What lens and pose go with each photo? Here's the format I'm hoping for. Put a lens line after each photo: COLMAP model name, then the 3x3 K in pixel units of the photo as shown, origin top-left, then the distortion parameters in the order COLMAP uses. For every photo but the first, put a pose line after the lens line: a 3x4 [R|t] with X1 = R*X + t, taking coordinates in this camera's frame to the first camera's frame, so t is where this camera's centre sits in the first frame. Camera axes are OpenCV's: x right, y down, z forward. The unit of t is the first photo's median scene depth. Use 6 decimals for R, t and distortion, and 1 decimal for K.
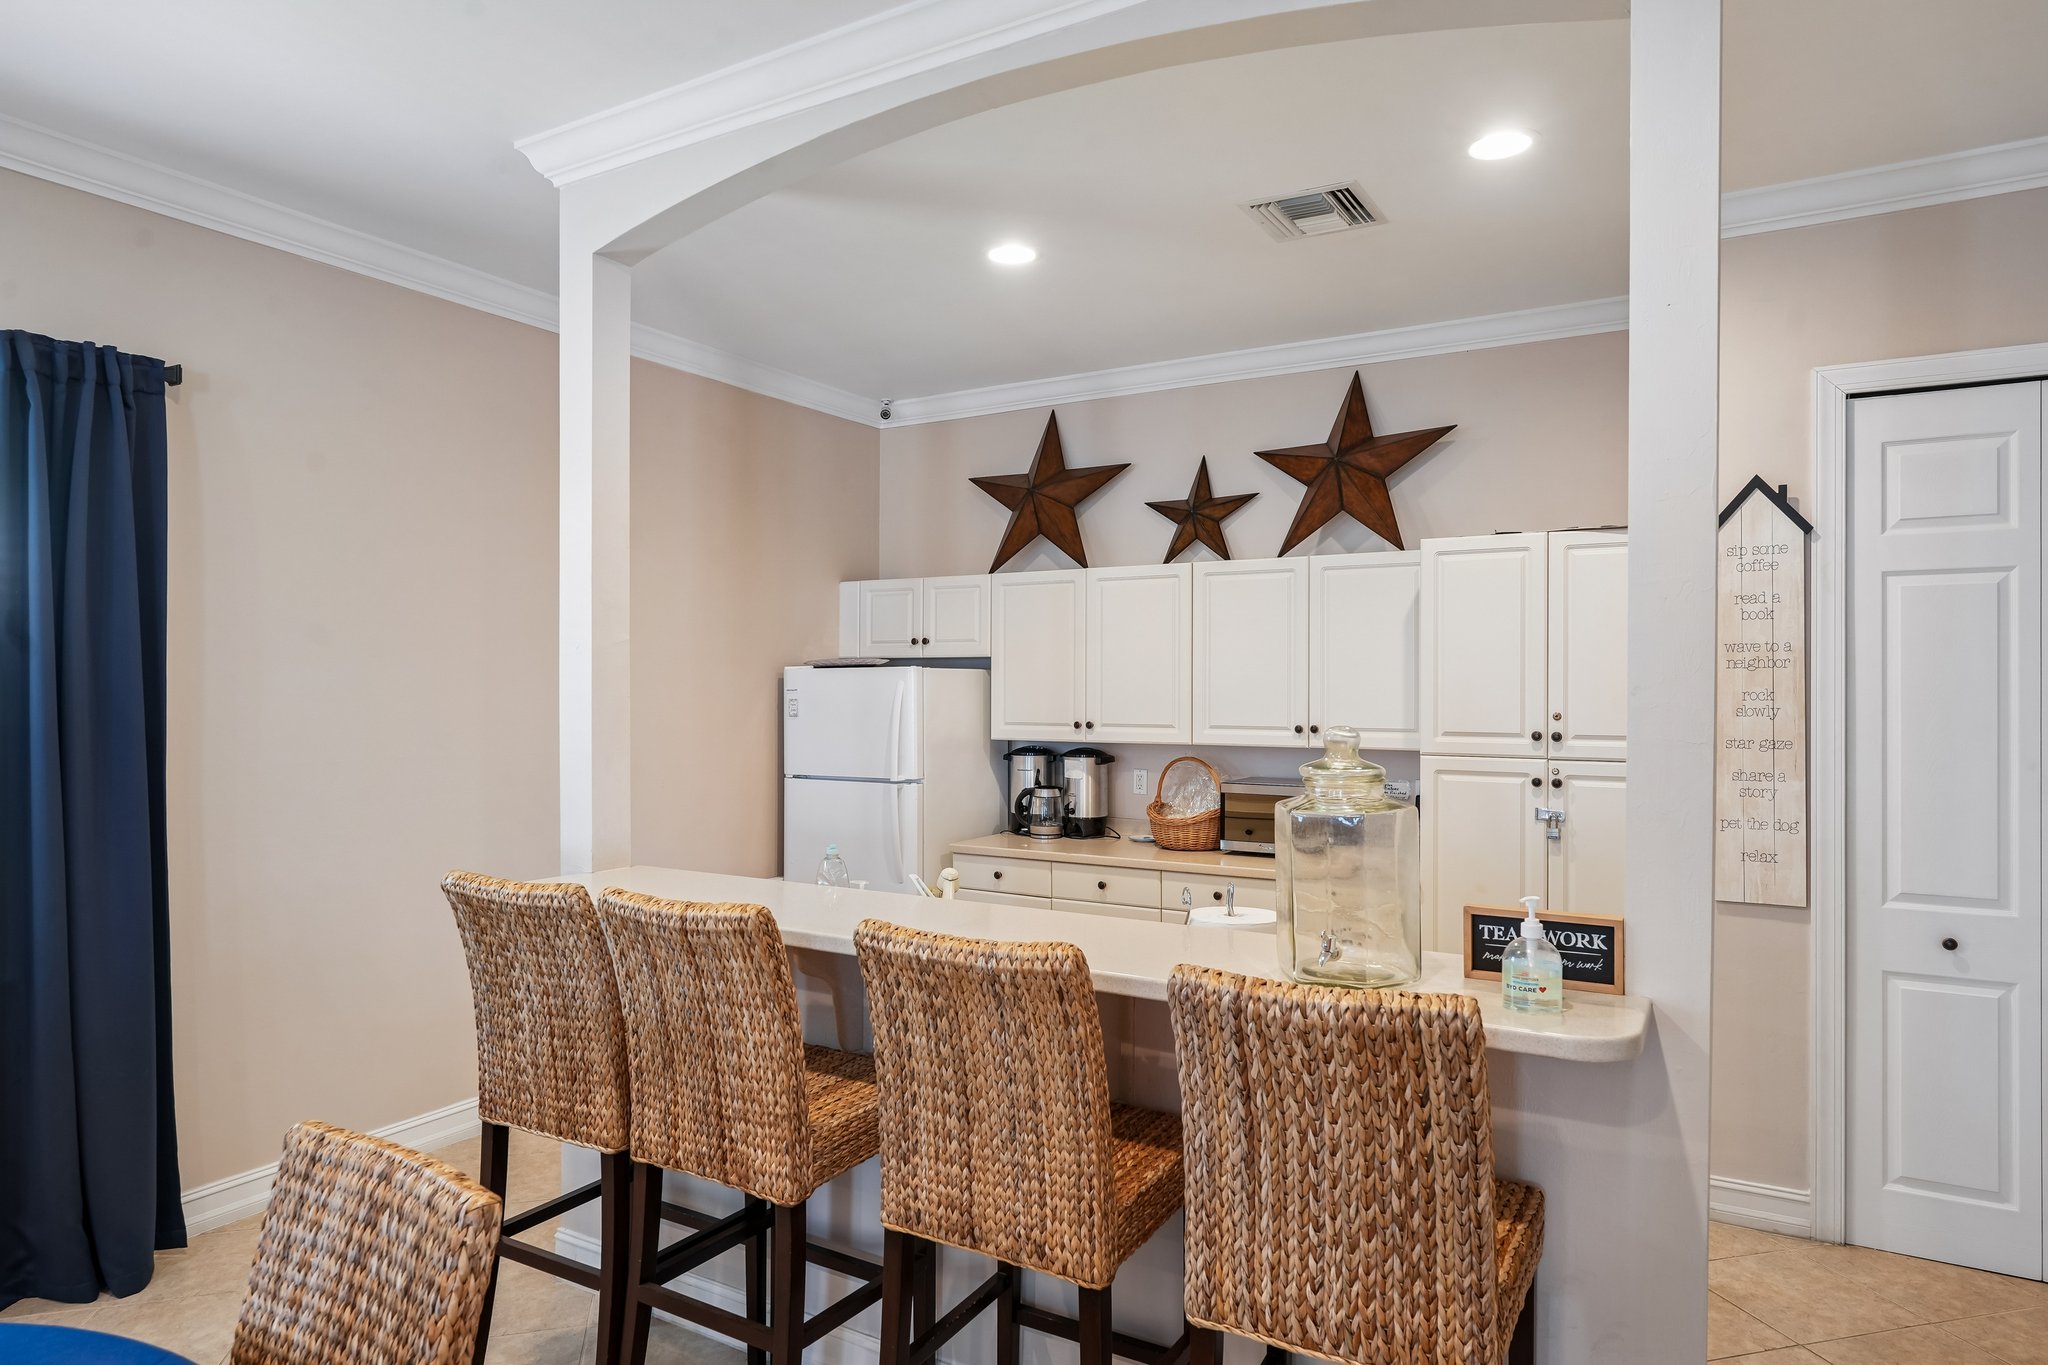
lens RADIAL K [[1203.4, 0, 1024.0], [0, 1203.4, 682.5], [0, 0, 1]] dist [-0.000050, 0.000013]
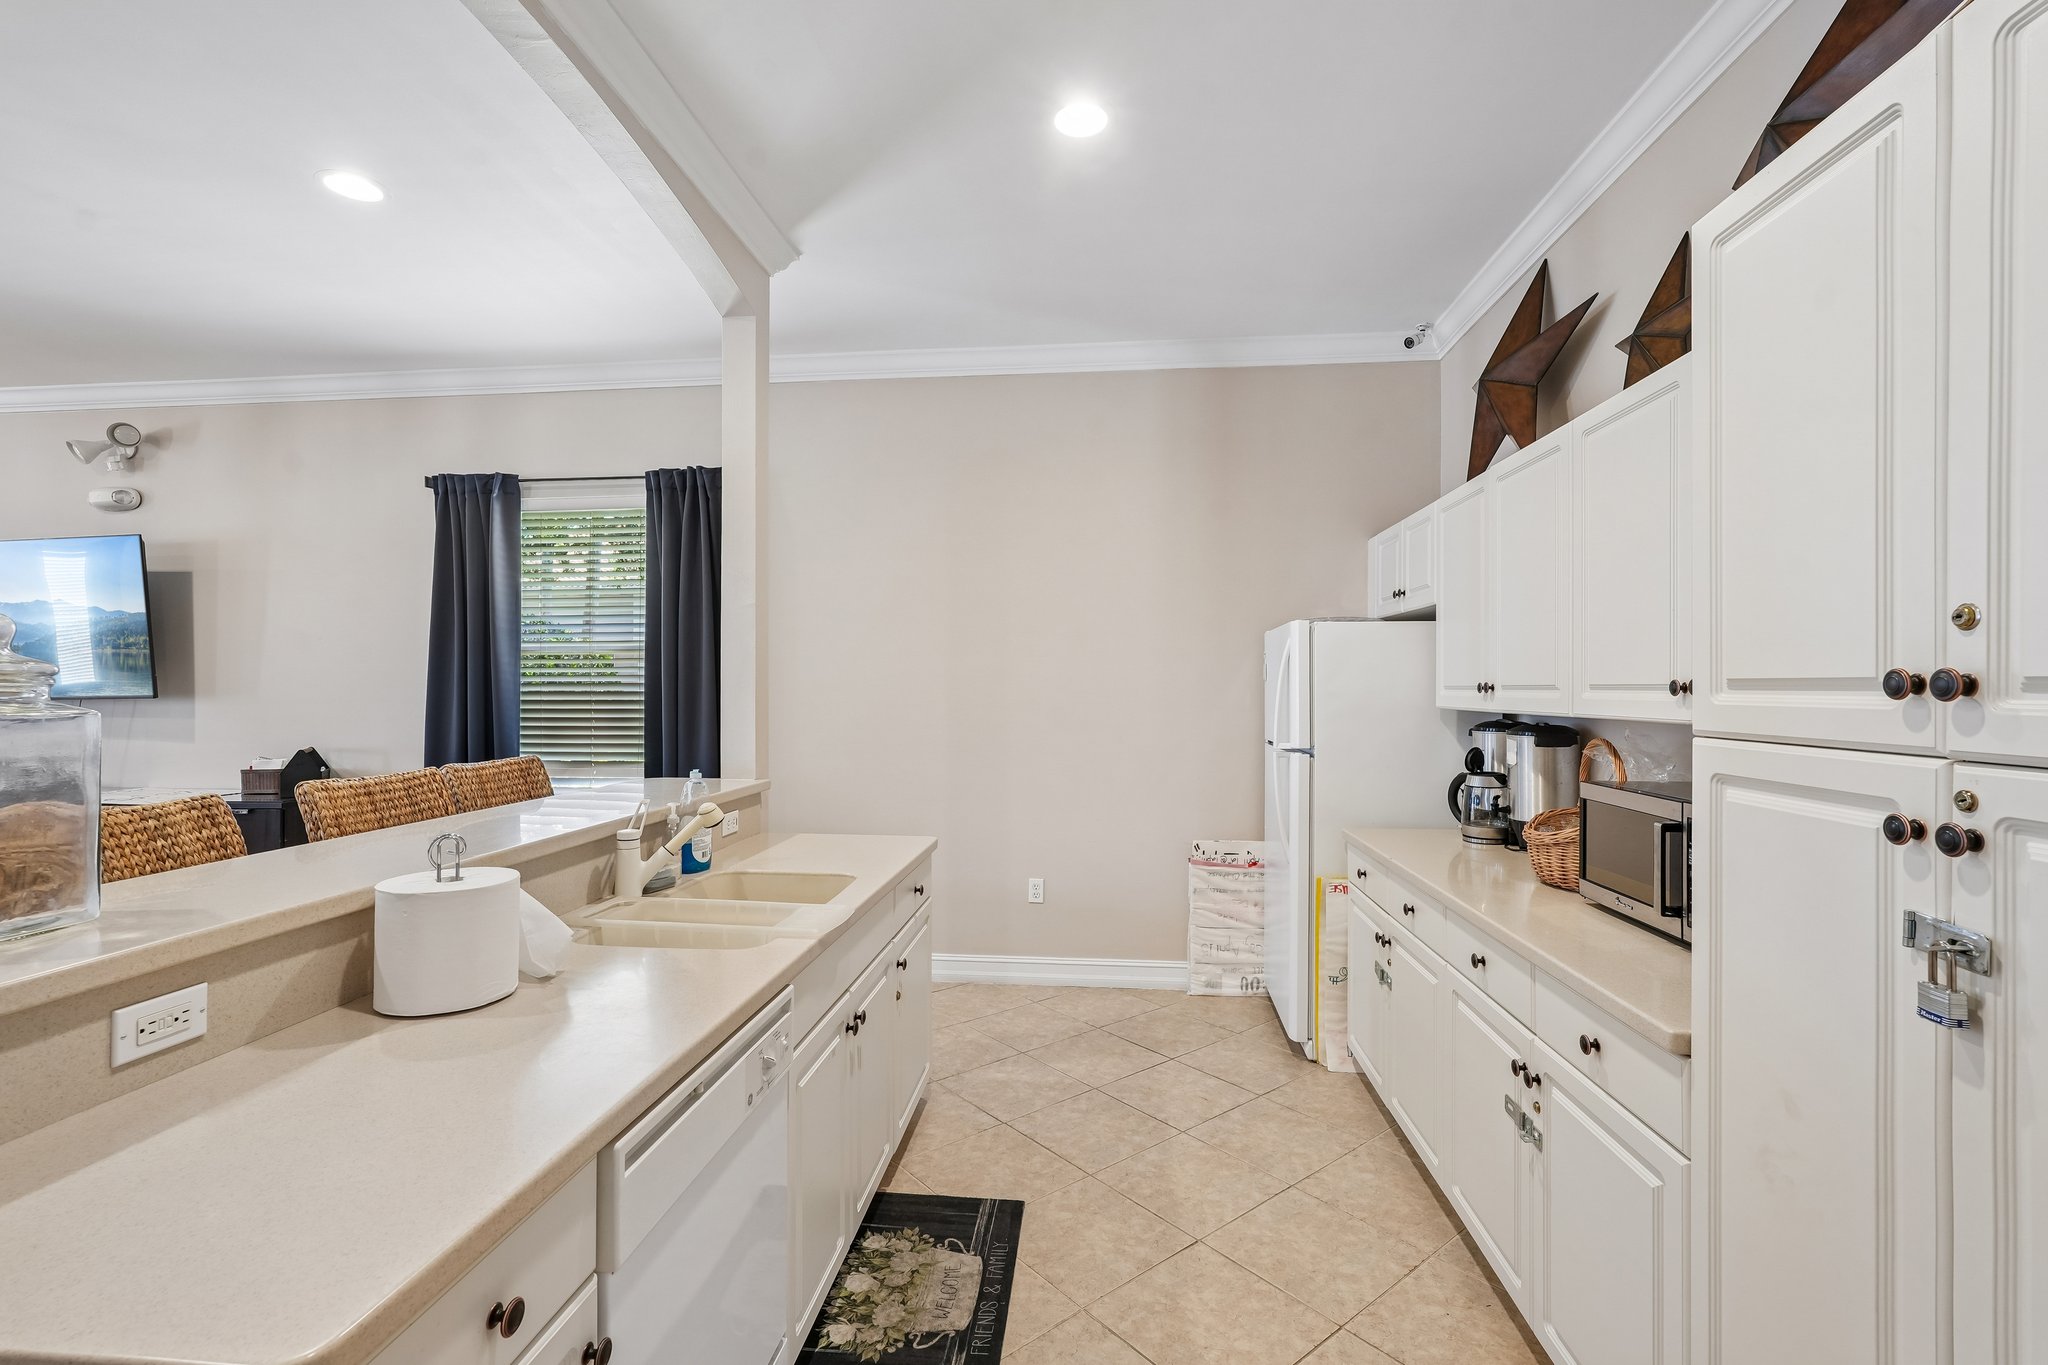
lens RADIAL K [[906.7, 0, 1024.0], [0, 906.7, 682.5], [0, 0, 1]] dist [0.000095, -0.000055]
pose [[0.418461, -0.006476, -0.908212, 0.547021], [0.001849, 0.999979, -0.006278, 0.045040], [0.908233, 0.000948, 0.418464, 0.685485]]
